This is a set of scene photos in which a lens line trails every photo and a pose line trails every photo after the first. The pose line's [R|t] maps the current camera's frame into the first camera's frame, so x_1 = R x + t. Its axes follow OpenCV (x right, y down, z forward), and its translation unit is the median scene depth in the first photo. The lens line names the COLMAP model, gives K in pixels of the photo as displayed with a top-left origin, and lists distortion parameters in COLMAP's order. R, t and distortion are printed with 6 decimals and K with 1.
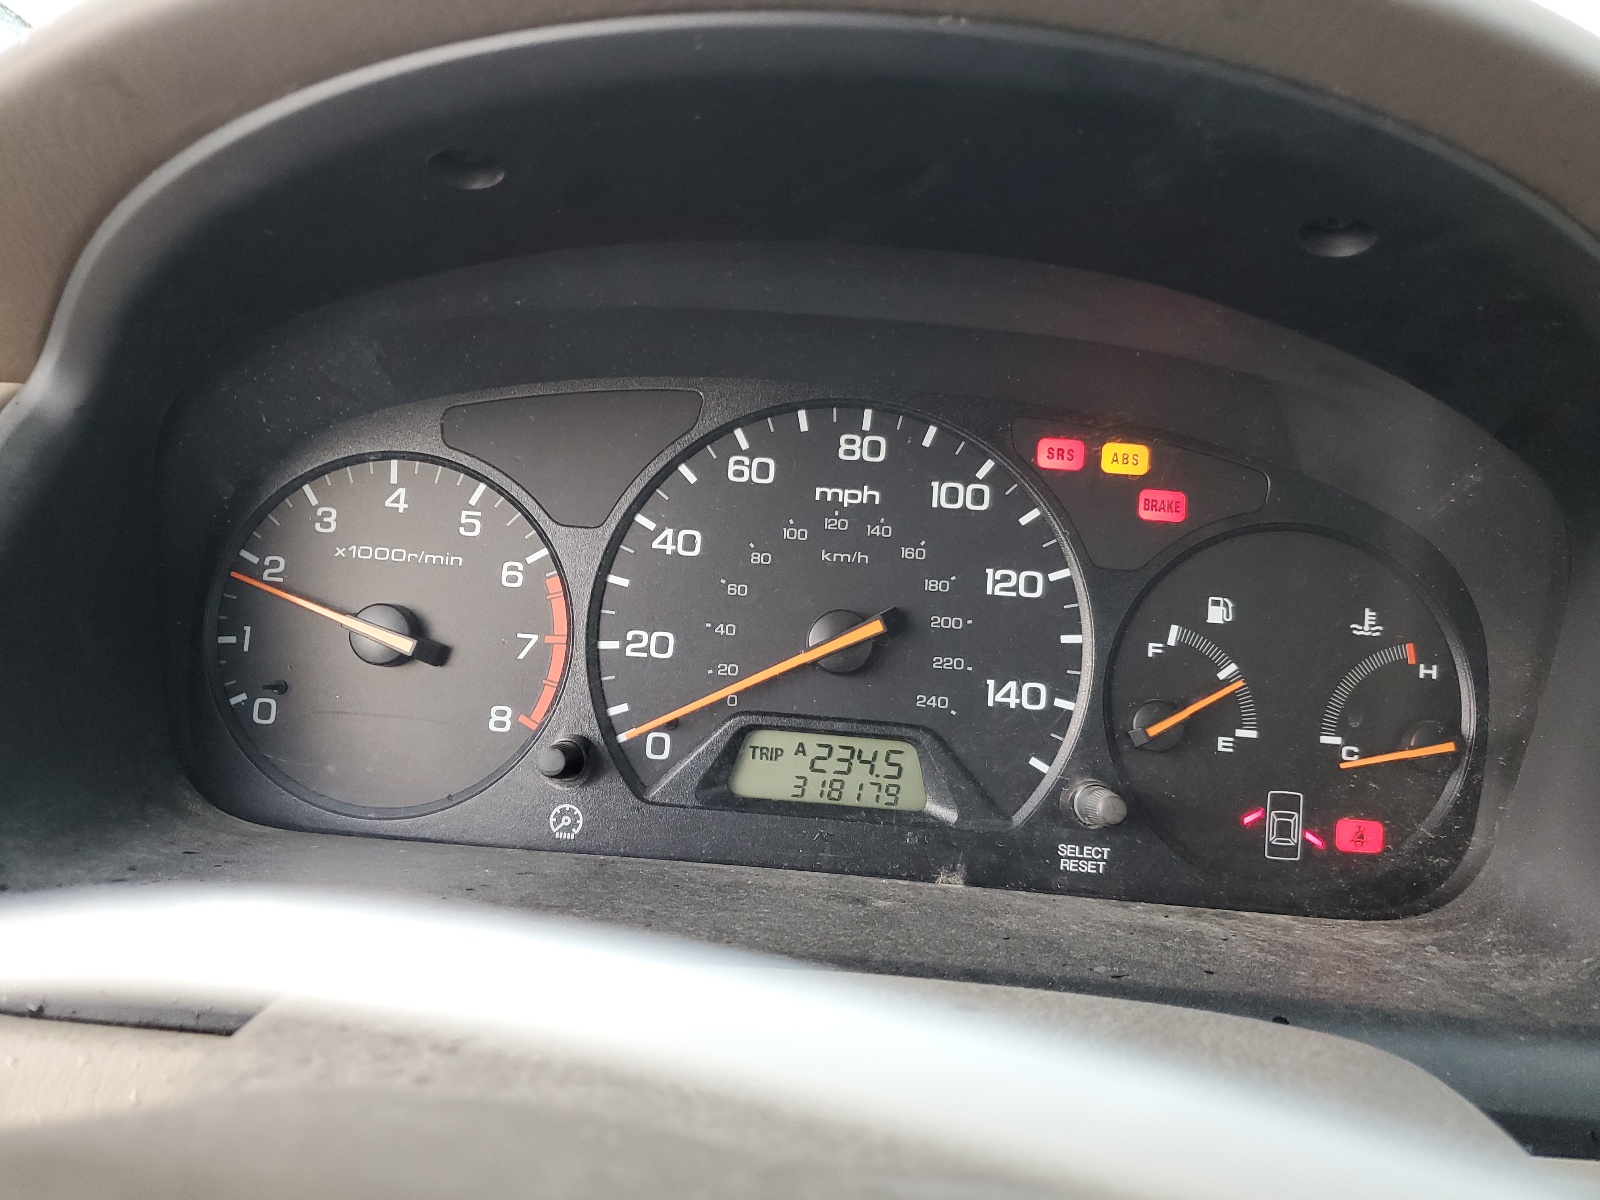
lens RADIAL K [[1222.6, 0, 798.5], [0, 1222.6, 598.3], [0, 0, 1]] dist [-0.006668, 0.006132]
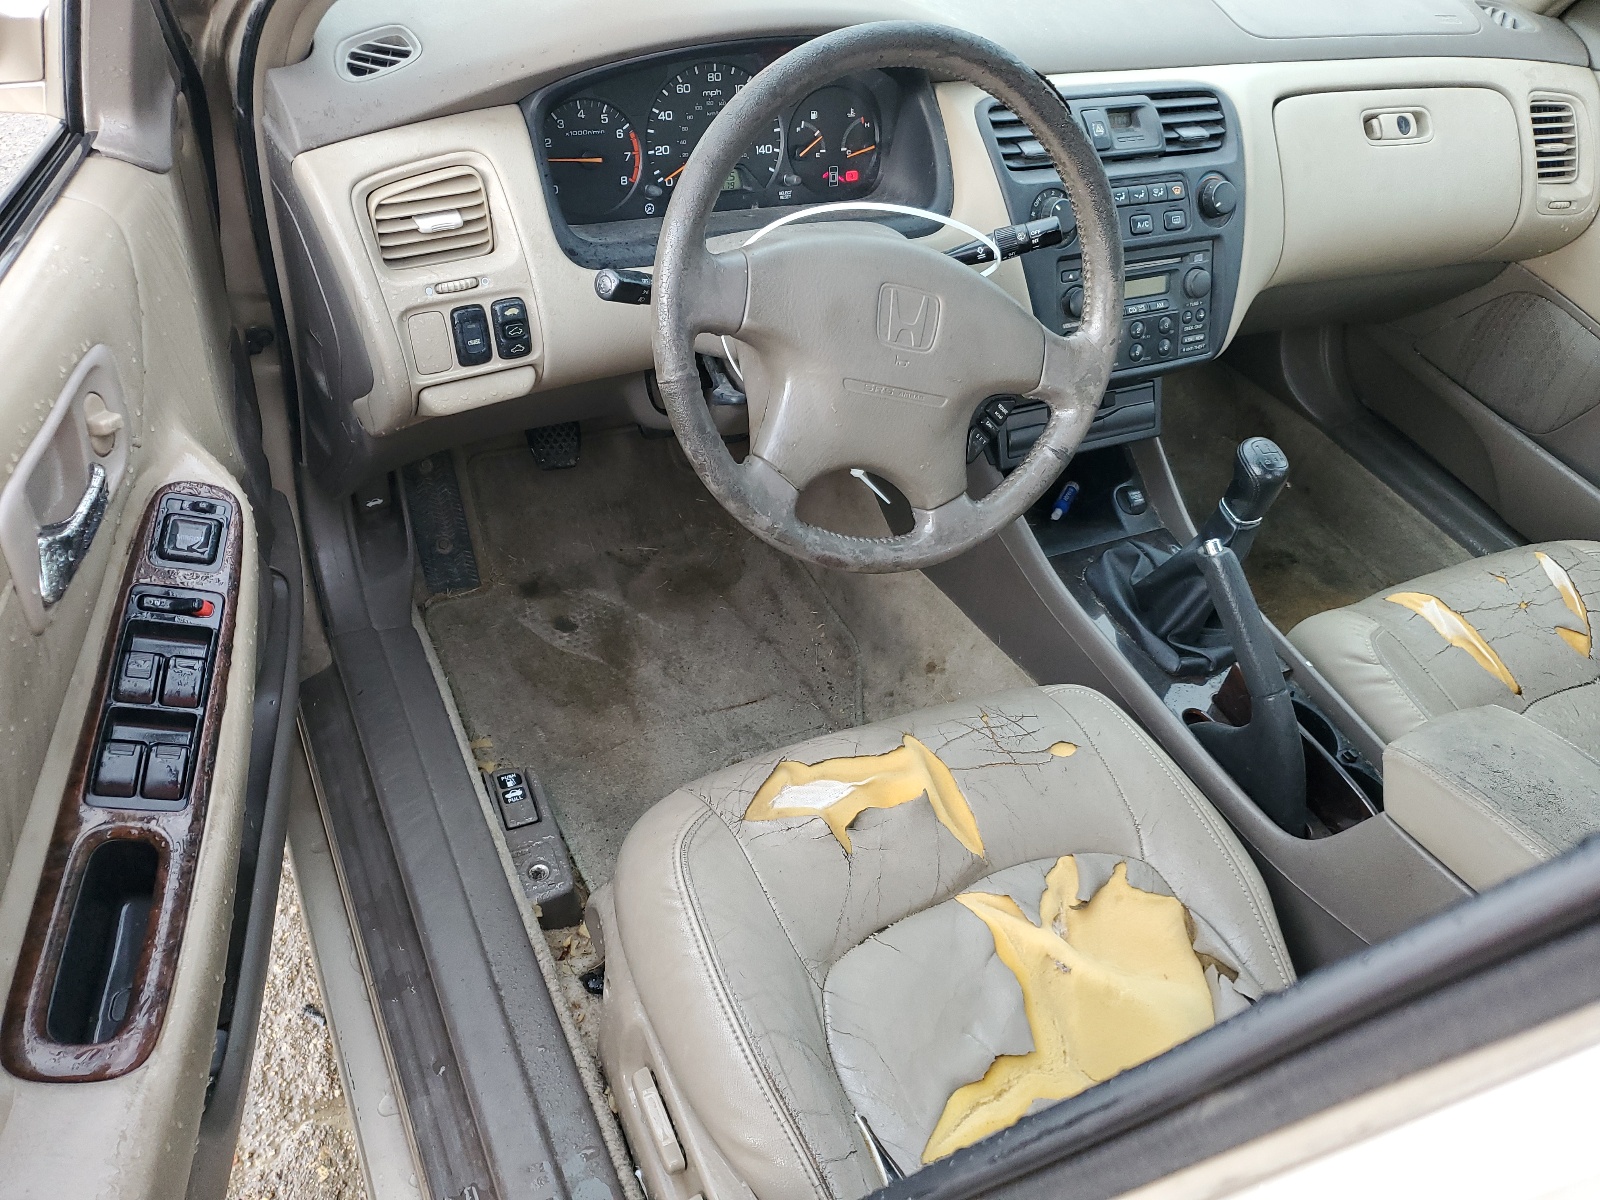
lens RADIAL K [[1222.6, 0, 798.3], [0, 1222.6, 603.9], [0, 0, 1]] dist [-0.006668, 0.006132]
pose [[0.889382, -0.284180, 0.358109, -1.342364], [0.054738, 0.843884, 0.533726, -0.677165], [-0.453877, -0.455084, 0.766090, -2.285344]]
